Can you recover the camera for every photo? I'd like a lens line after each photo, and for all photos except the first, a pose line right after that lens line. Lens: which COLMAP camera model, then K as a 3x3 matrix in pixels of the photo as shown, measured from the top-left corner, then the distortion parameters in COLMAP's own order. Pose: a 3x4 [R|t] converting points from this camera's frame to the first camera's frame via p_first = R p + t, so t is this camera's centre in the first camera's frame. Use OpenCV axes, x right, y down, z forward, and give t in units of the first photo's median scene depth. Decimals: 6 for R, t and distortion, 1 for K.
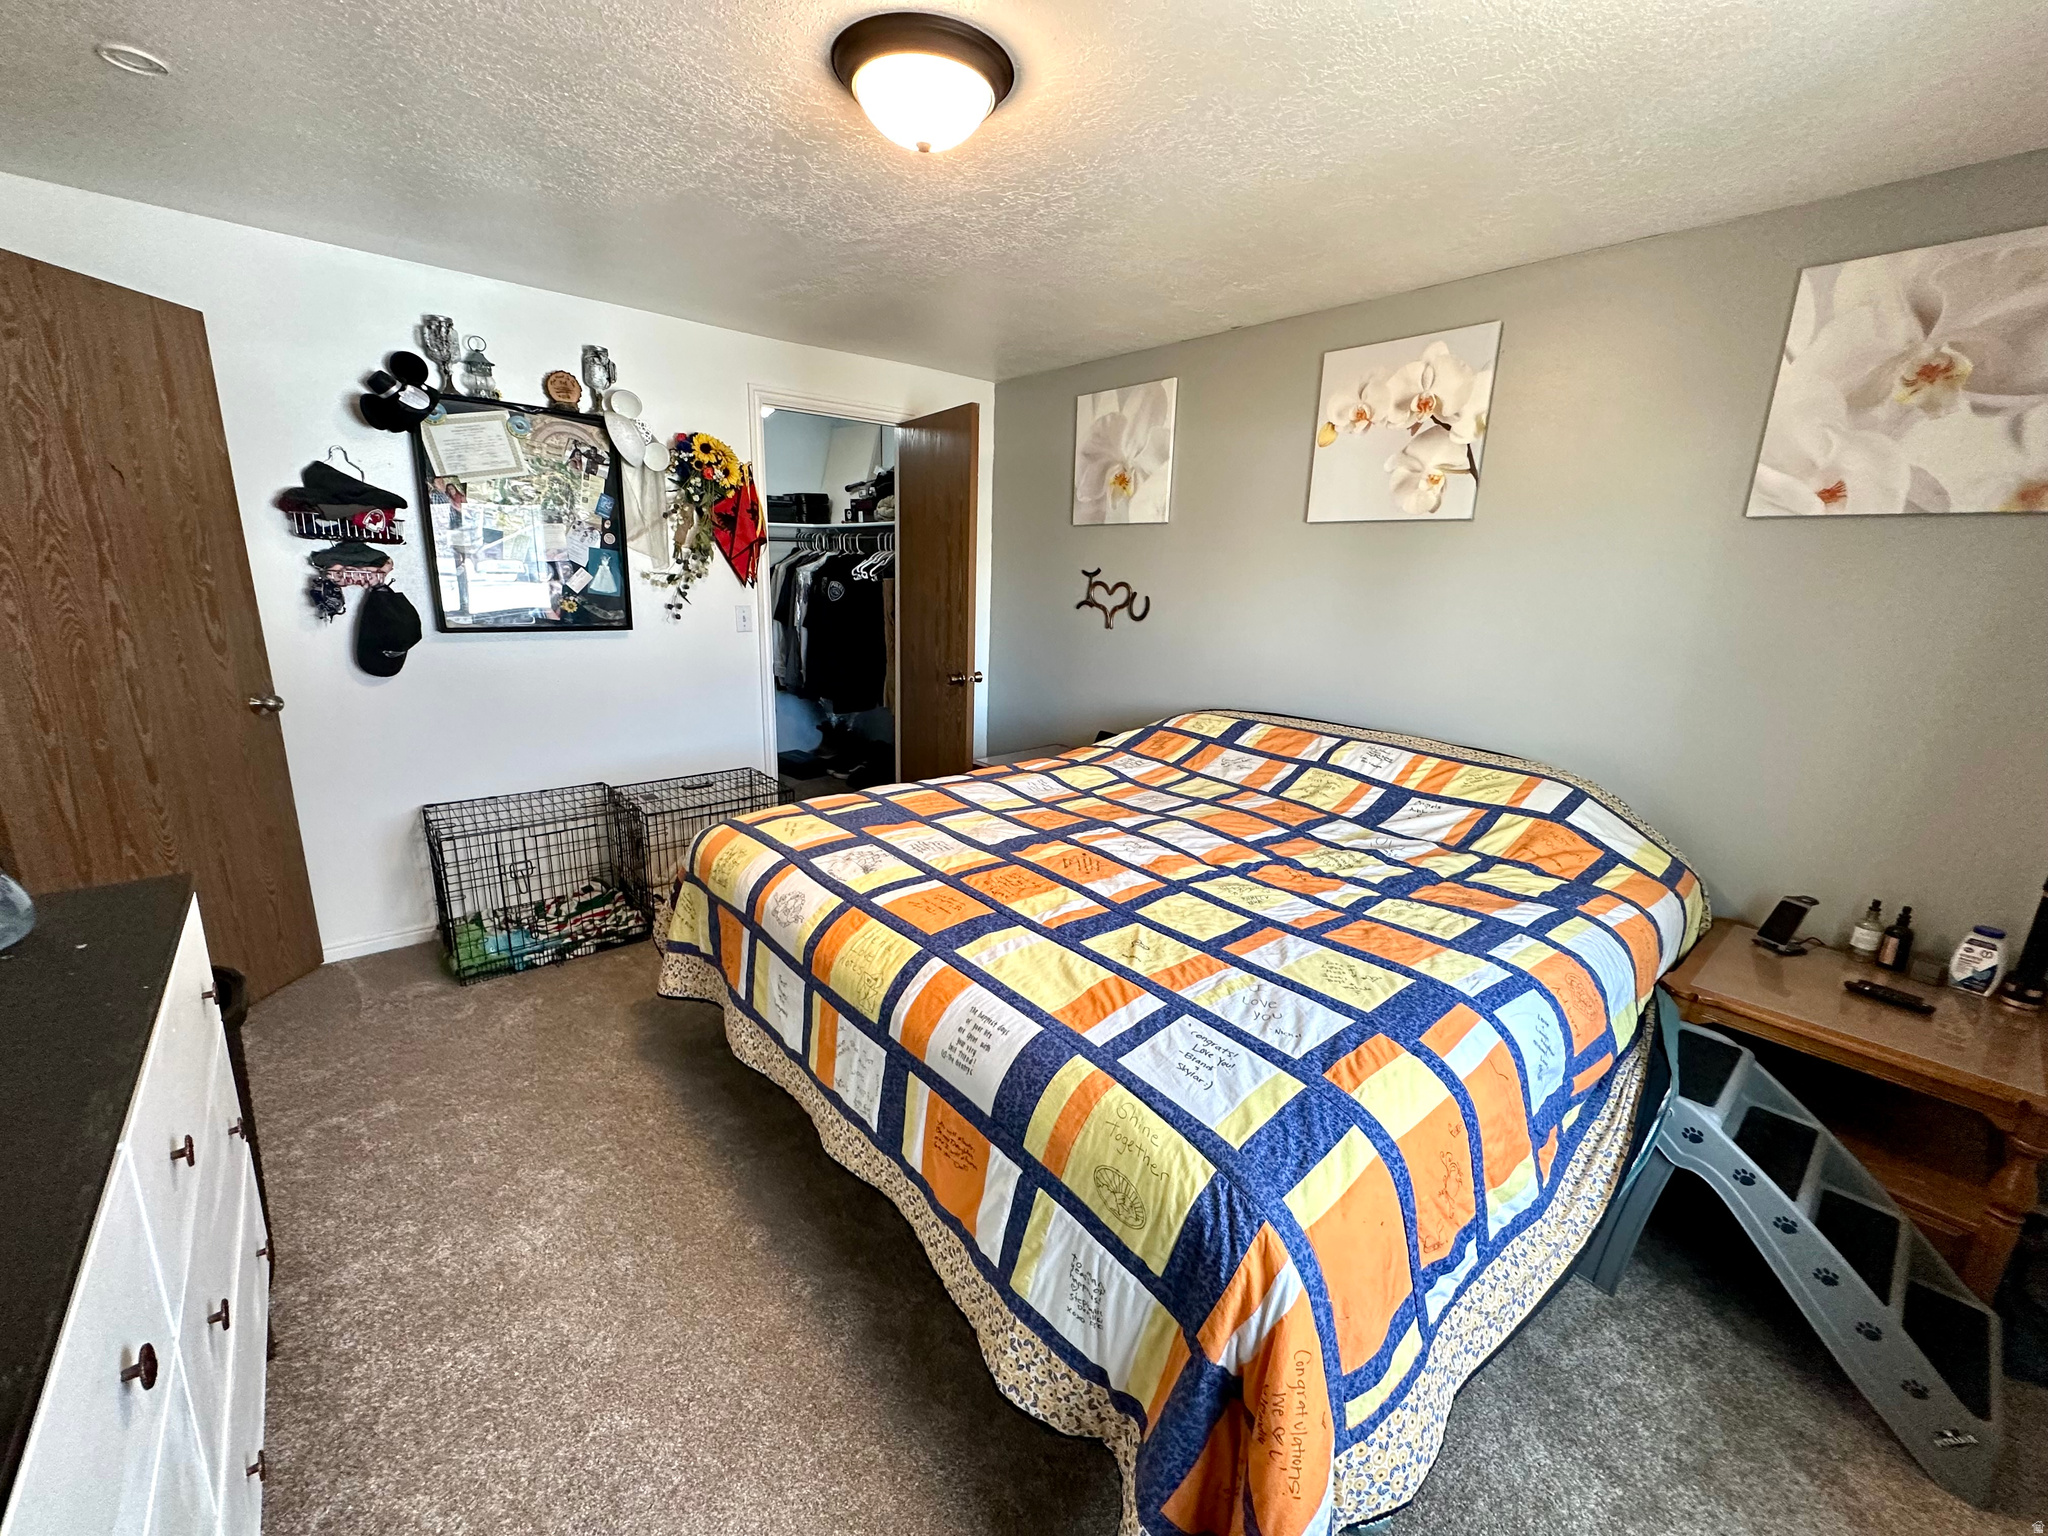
lens RADIAL K [[825.0, 0, 1022.8], [0, 825.0, 763.9], [0, 0, 1]] dist [0.002754, 0.000201]
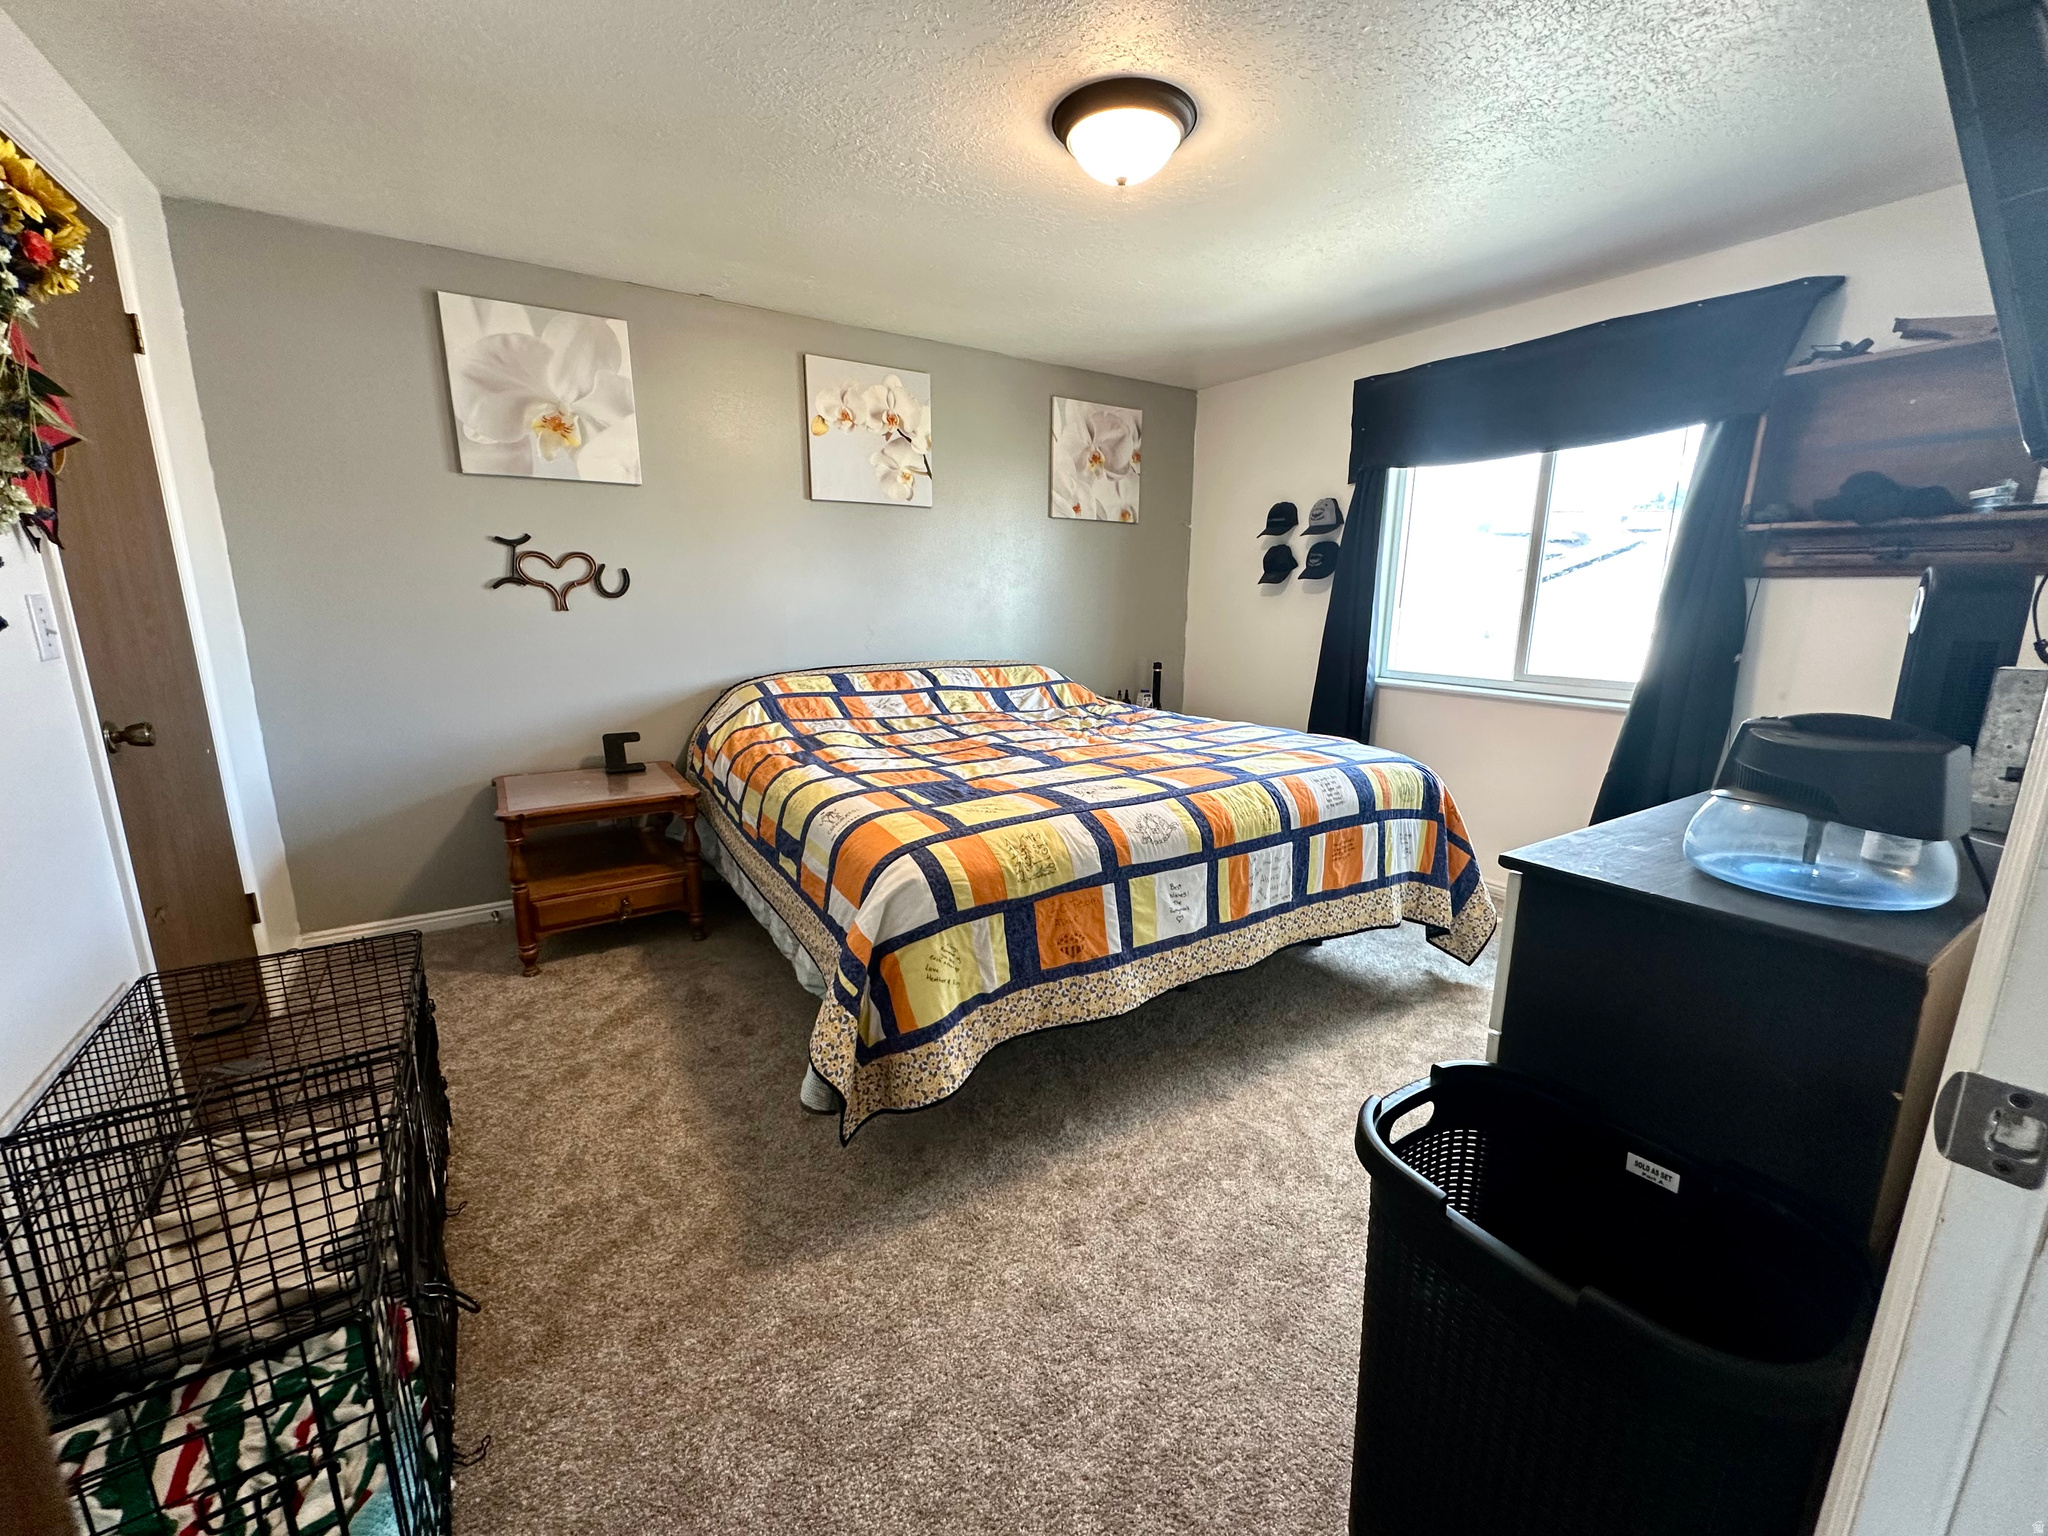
lens RADIAL K [[825.0, 0, 1026.8], [0, 825.0, 767.5], [0, 0, 1]] dist [0.002754, 0.000201]
pose [[0.139059, -0.237819, 0.961304, -0.860150], [0.227918, 0.952361, 0.202636, -0.105418], [-0.963699, 0.190920, 0.186638, 0.594960]]
